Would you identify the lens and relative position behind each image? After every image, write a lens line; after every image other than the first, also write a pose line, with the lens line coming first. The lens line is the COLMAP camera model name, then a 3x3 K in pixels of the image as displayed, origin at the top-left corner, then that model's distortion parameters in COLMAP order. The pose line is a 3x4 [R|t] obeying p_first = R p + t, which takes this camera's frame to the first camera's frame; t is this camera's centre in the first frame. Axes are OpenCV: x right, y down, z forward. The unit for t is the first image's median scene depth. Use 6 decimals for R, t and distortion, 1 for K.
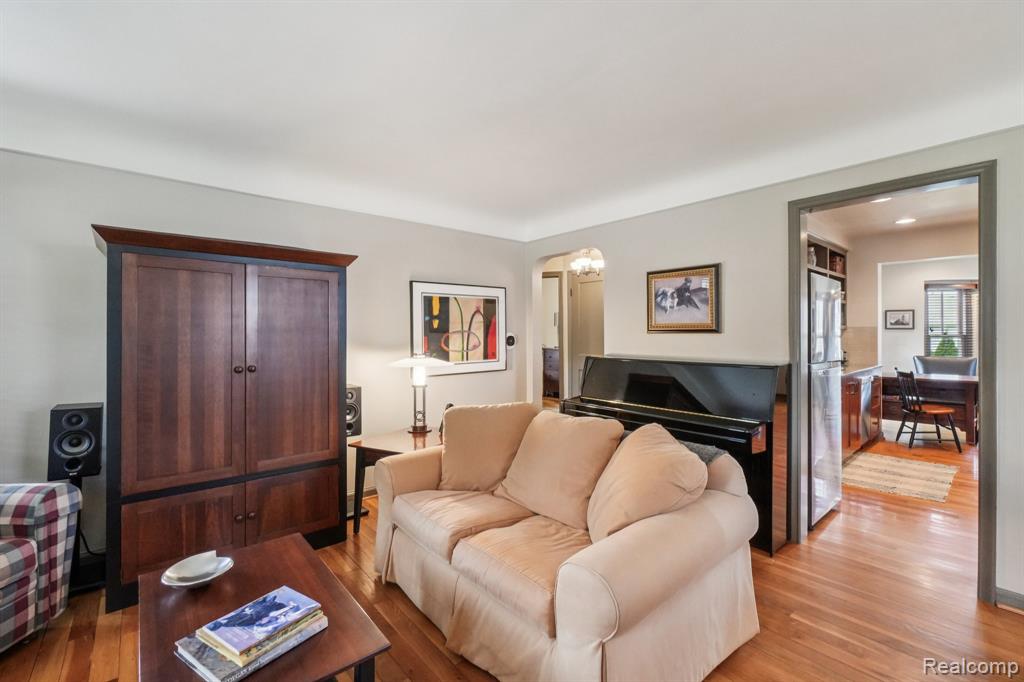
lens RADIAL K [[449.9, 0, 509.8], [0, 449.9, 328.9], [0, 0, 1]] dist [-0.000645, 0.000308]
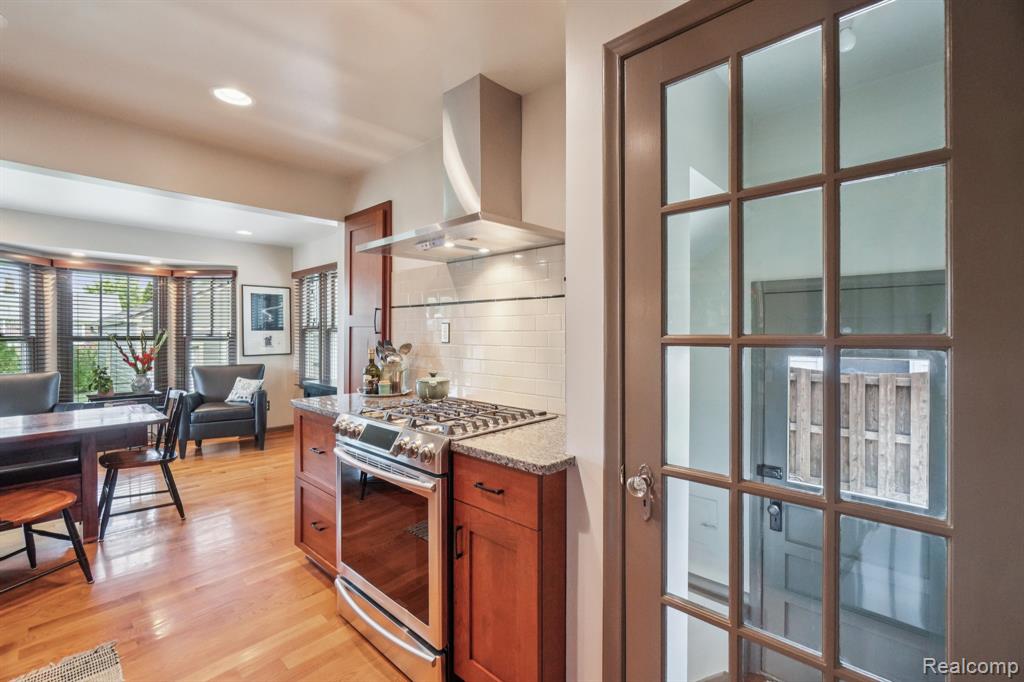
lens RADIAL K [[442.5, 0, 513.1], [0, 442.5, 336.3], [0, 0, 1]] dist [0.000841, 0.001426]
pose [[-0.111496, -0.001050, 0.993764, 0.319988], [-0.008512, 0.999964, 0.000102, 0.006263], [-0.993728, -0.008448, -0.111501, 0.402733]]
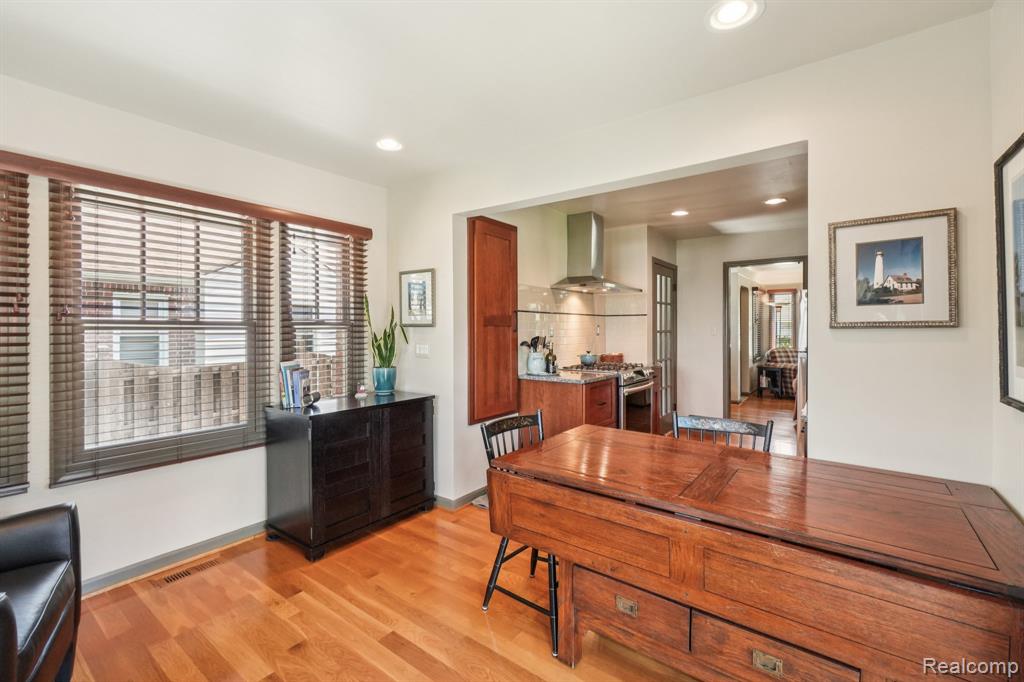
lens RADIAL K [[442.5, 0, 513.1], [0, 442.5, 336.3], [0, 0, 1]] dist [0.000841, 0.001426]
pose [[-0.974388, 0.008399, -0.224718, 0.757009], [0.006694, 0.999943, 0.008352, 0.006352], [0.224776, 0.006634, -0.974388, 0.865159]]
